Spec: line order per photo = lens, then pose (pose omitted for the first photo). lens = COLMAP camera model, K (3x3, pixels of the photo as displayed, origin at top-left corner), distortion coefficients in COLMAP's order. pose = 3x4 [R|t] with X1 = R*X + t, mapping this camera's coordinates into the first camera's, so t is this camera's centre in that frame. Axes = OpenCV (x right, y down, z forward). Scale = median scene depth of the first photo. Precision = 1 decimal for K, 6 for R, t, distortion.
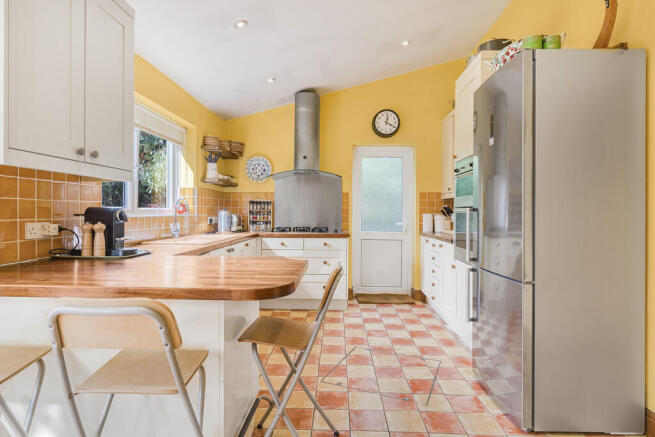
lens RADIAL K [[344.2, 0, 327.8], [0, 344.2, 215.6], [0, 0, 1]] dist [0.000239, 0.000006]
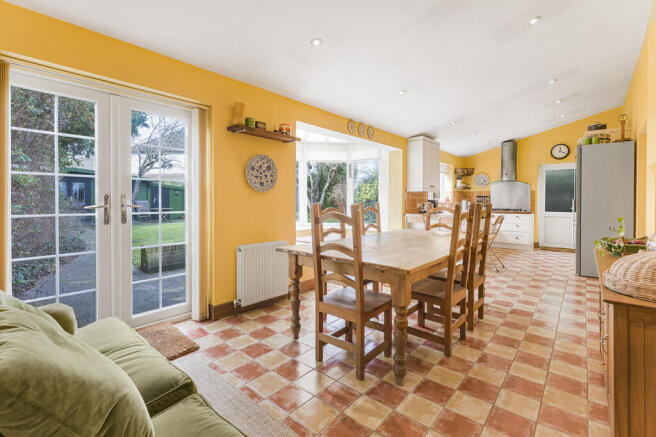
lens RADIAL K [[286.7, 0, 333.7], [0, 286.7, 203.2], [0, 0, 1]] dist [0.000120, 0.000001]
pose [[0.776888, 0.006628, -0.629604, 0.203688], [-0.007472, 0.999971, 0.001307, 0.008313], [0.629595, 0.003690, 0.776915, -0.942106]]
